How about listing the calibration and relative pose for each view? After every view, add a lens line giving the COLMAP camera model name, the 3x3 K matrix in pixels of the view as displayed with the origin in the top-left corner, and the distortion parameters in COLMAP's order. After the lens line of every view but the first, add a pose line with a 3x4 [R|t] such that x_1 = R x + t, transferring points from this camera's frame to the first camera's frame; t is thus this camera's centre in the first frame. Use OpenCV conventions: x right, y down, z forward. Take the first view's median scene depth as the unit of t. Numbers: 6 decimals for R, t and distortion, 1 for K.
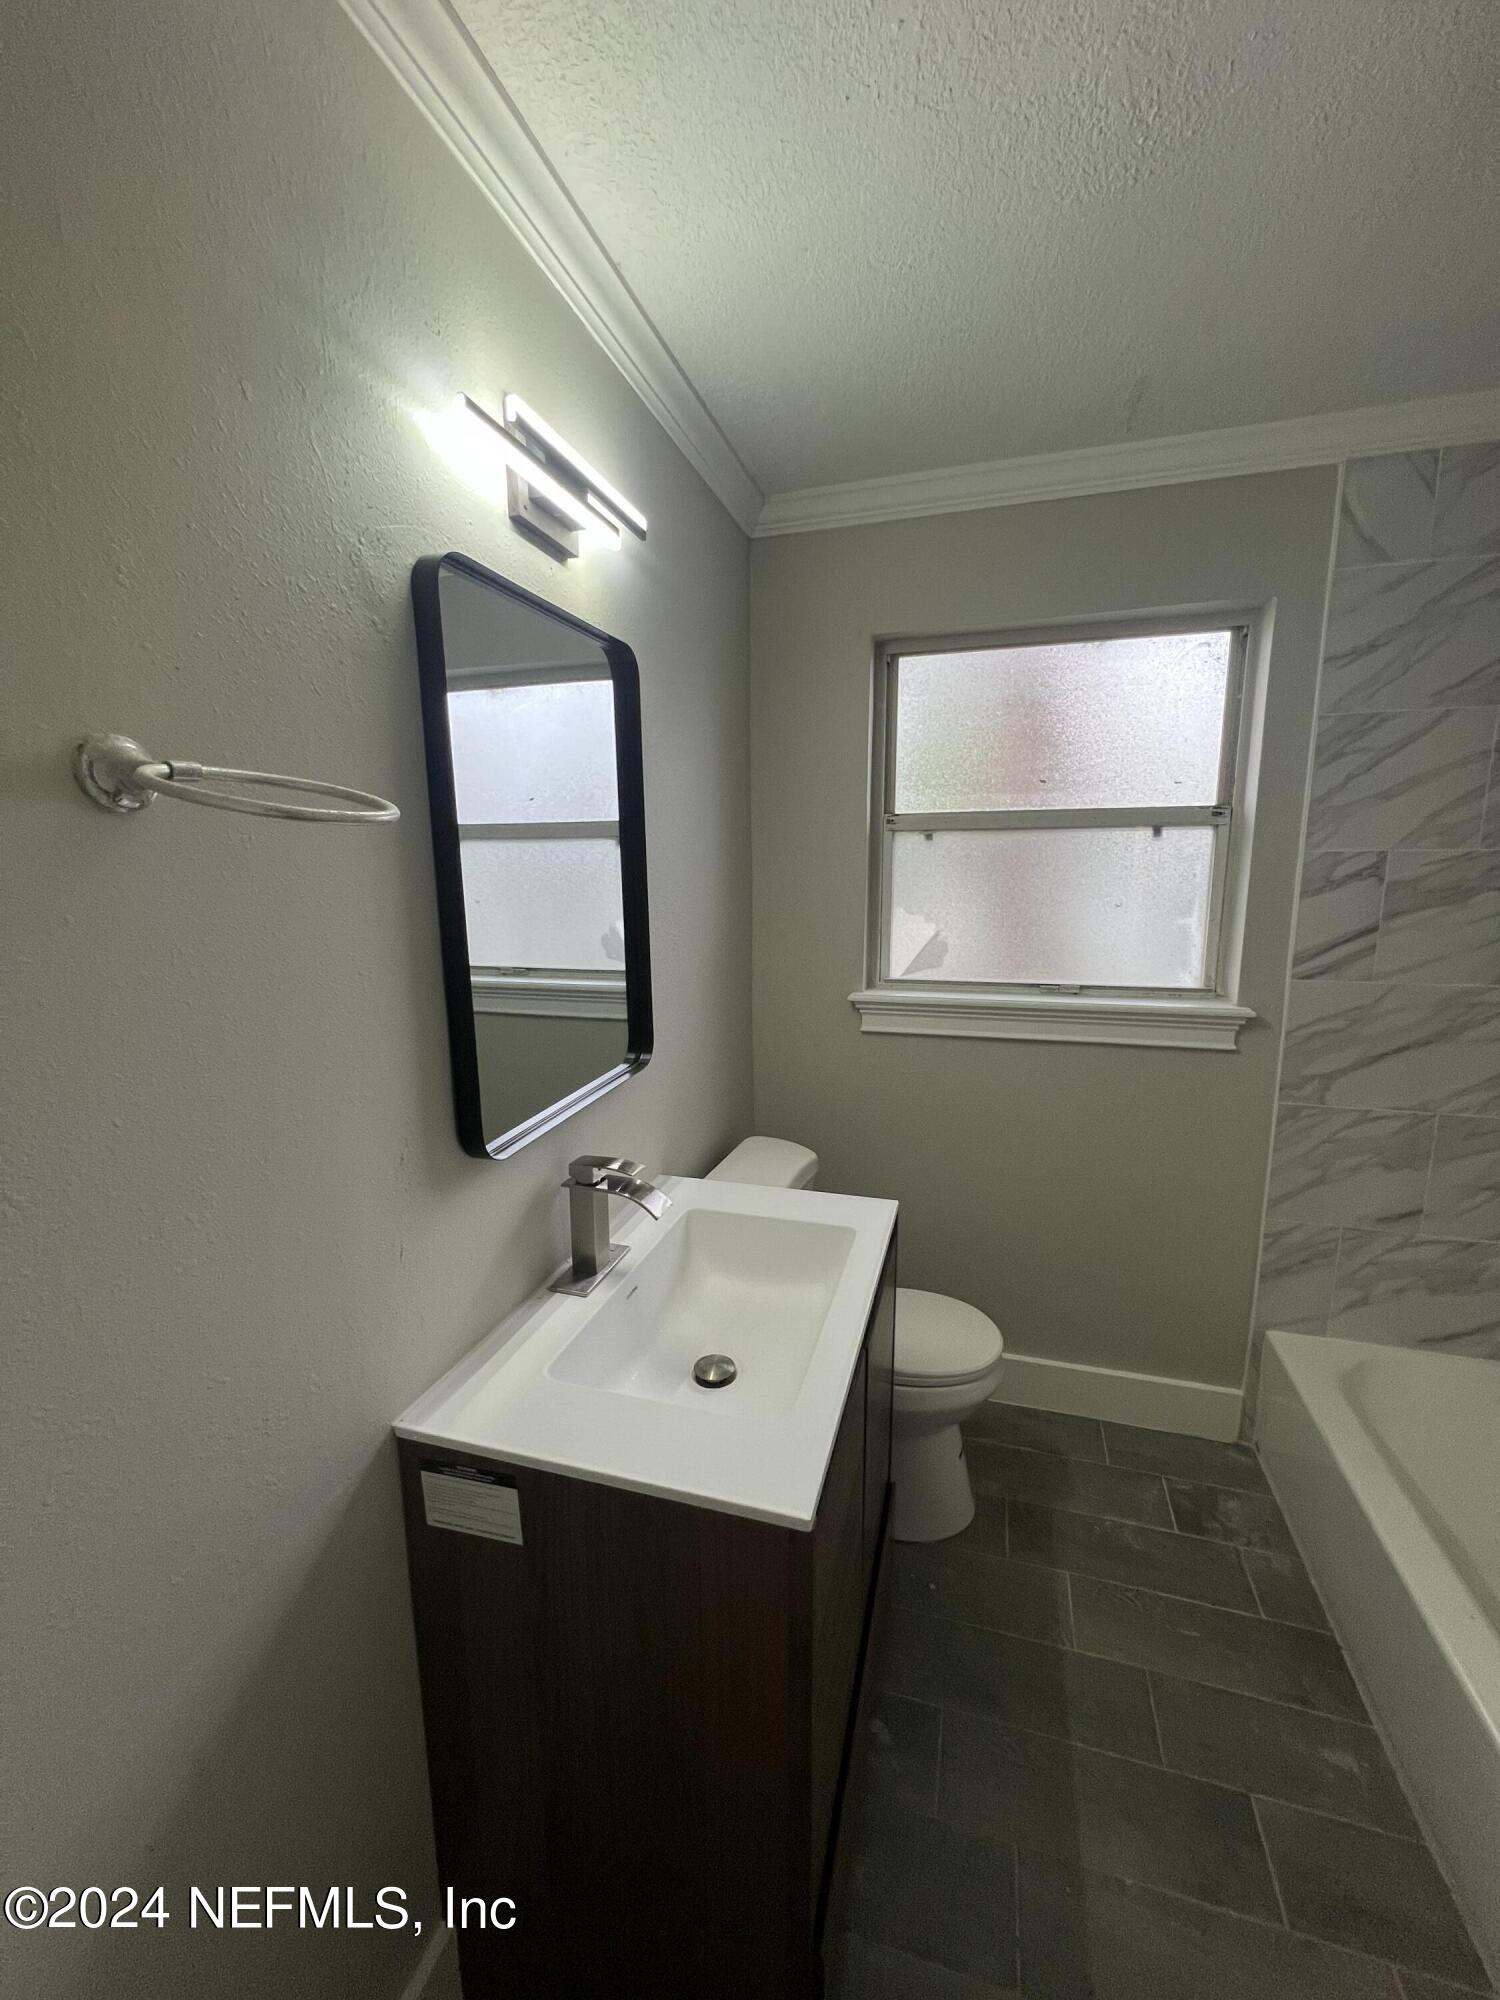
lens RADIAL K [[803.5, 0, 754.7], [0, 803.5, 1000.4], [0, 0, 1]] dist [0.000344, 0.000077]
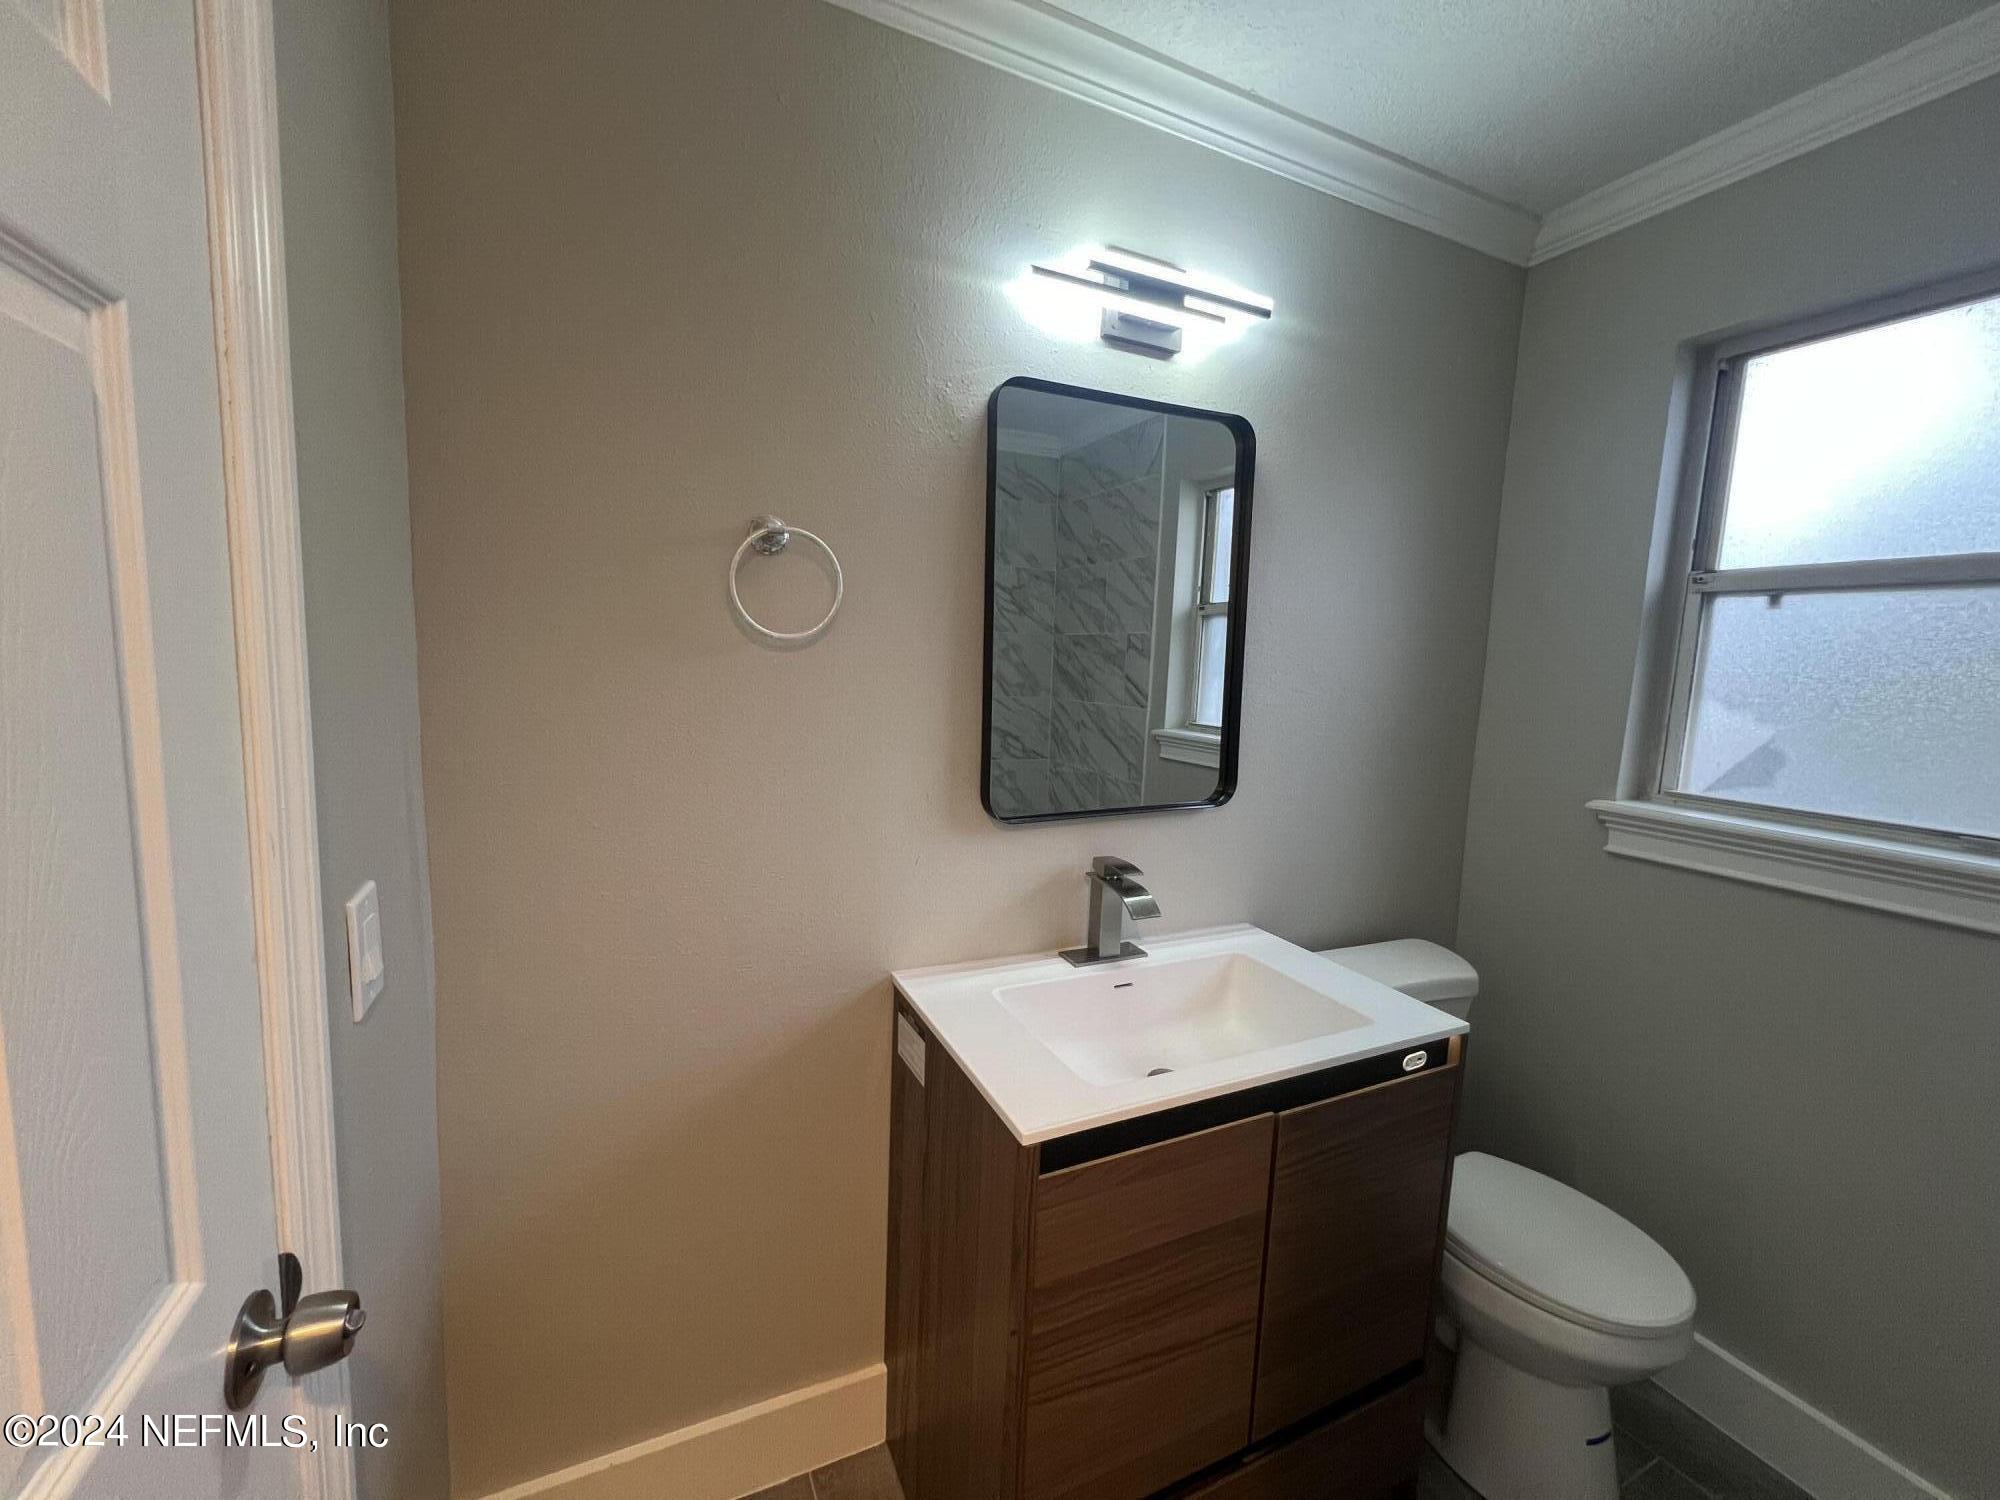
lens RADIAL K [[798.2, 0, 1000.1], [0, 798.2, 746.3], [0, 0, 1]] dist [-0.000863, -0.000119]
pose [[0.660032, 0.116531, -0.742145, 0.337295], [-0.168949, 0.985614, 0.004504, 0.037384], [0.731993, 0.122412, 0.670225, 0.055551]]
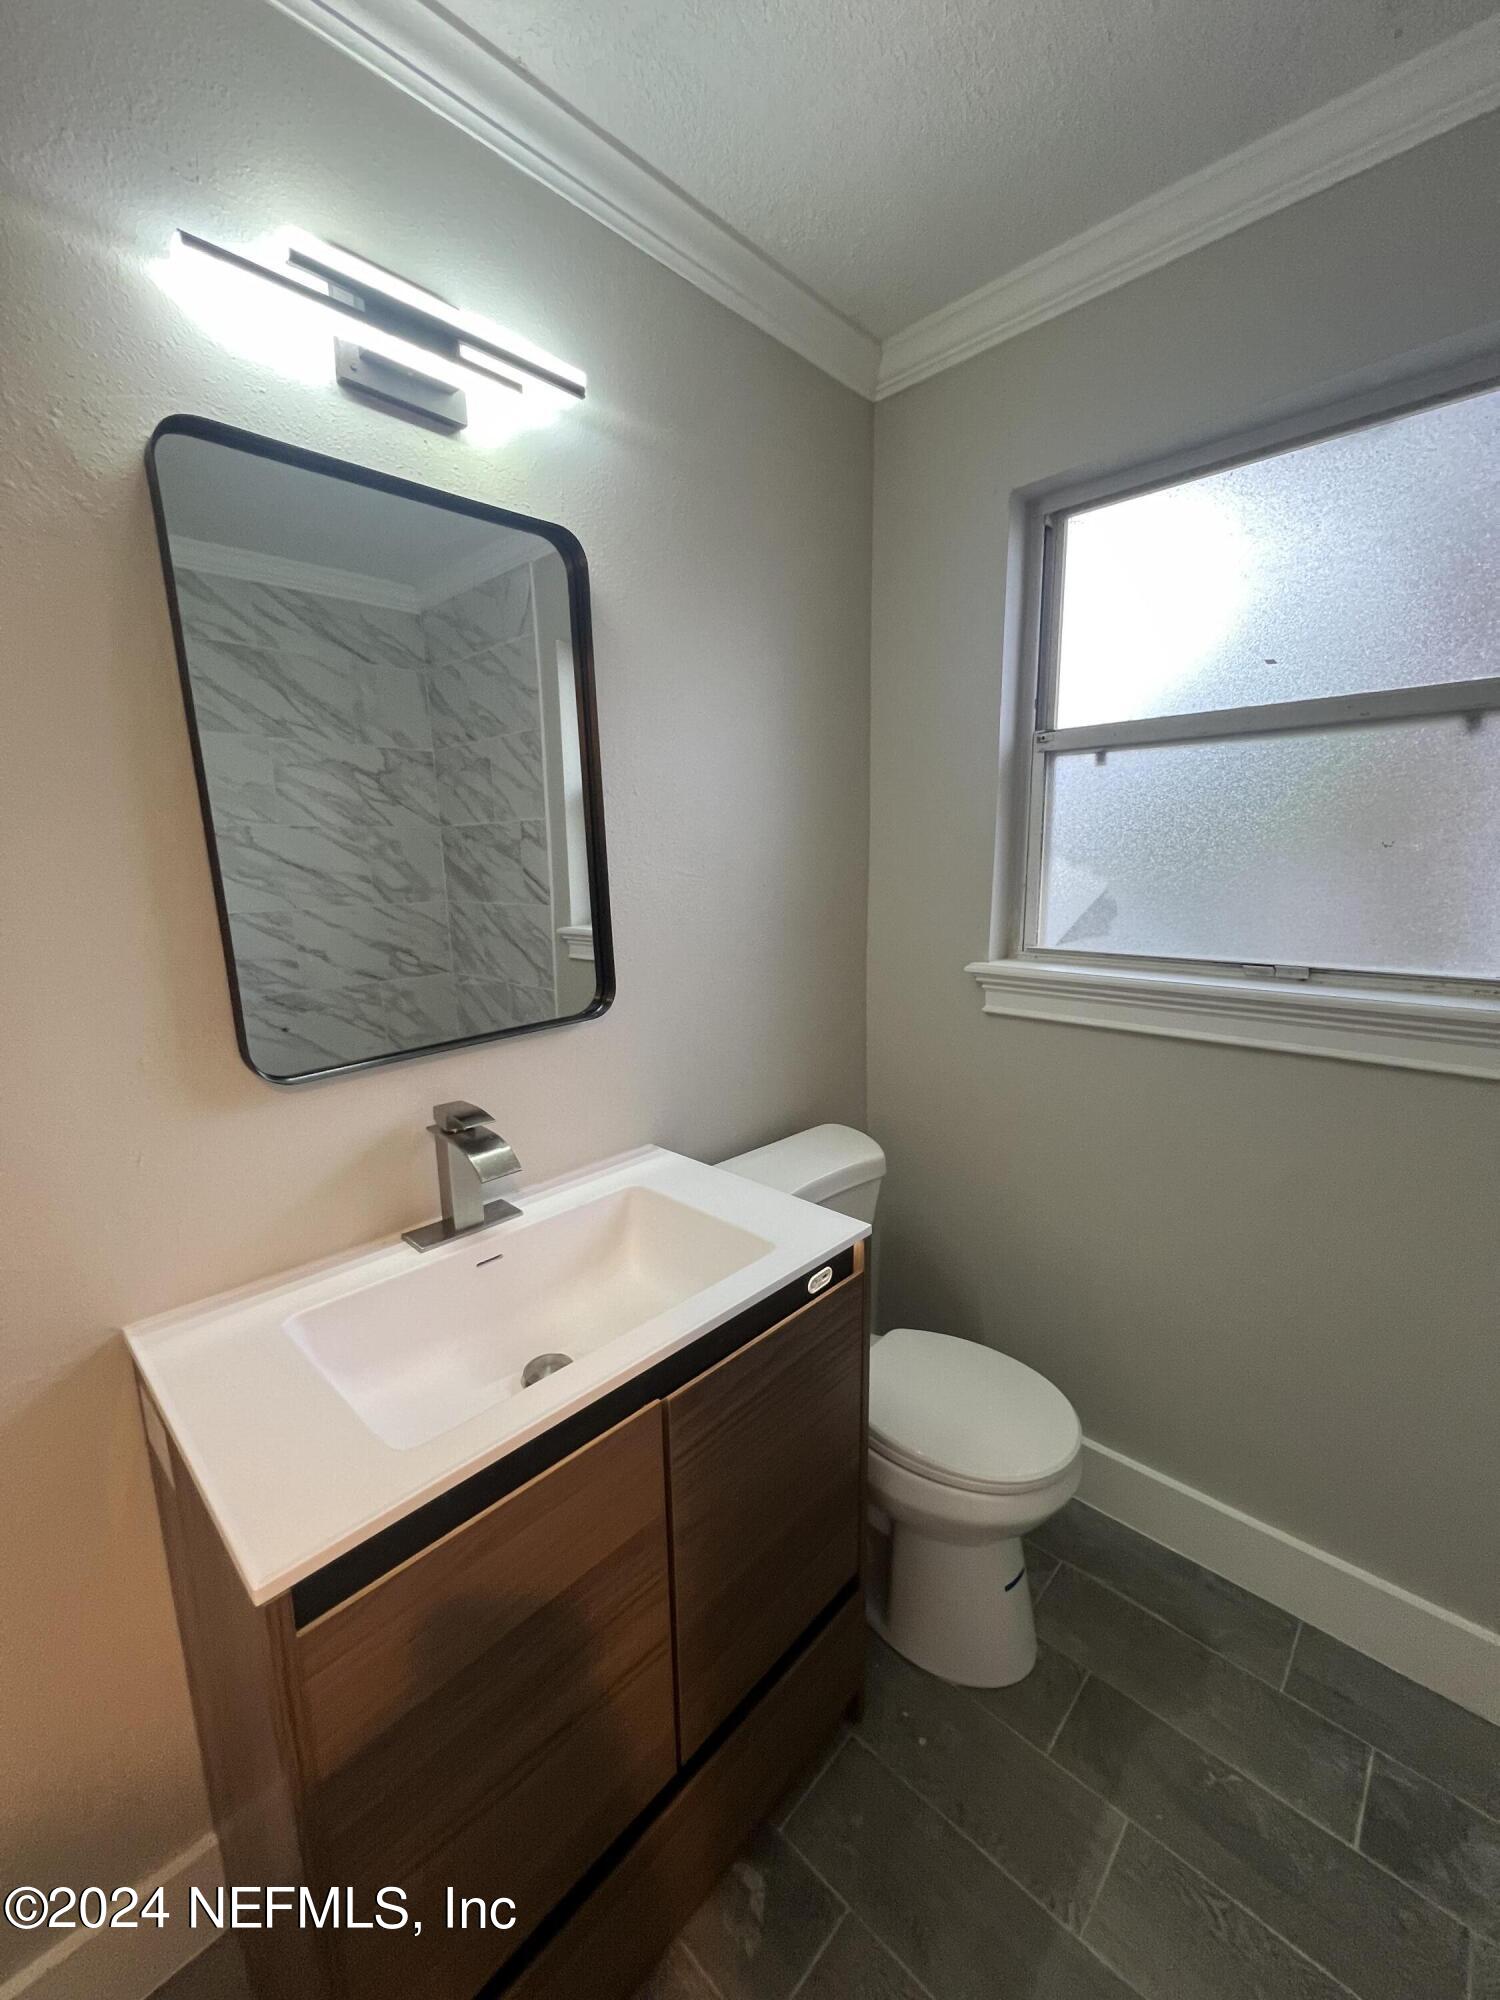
lens RADIAL K [[798.2, 0, 754.3], [0, 798.2, 1000.0], [0, 0, 1]] dist [-0.000863, -0.000119]
pose [[0.890347, 0.075192, -0.449030, 0.311839], [-0.067070, 0.997169, 0.033993, 0.016884], [0.450315, -0.000149, 0.892870, 0.222377]]
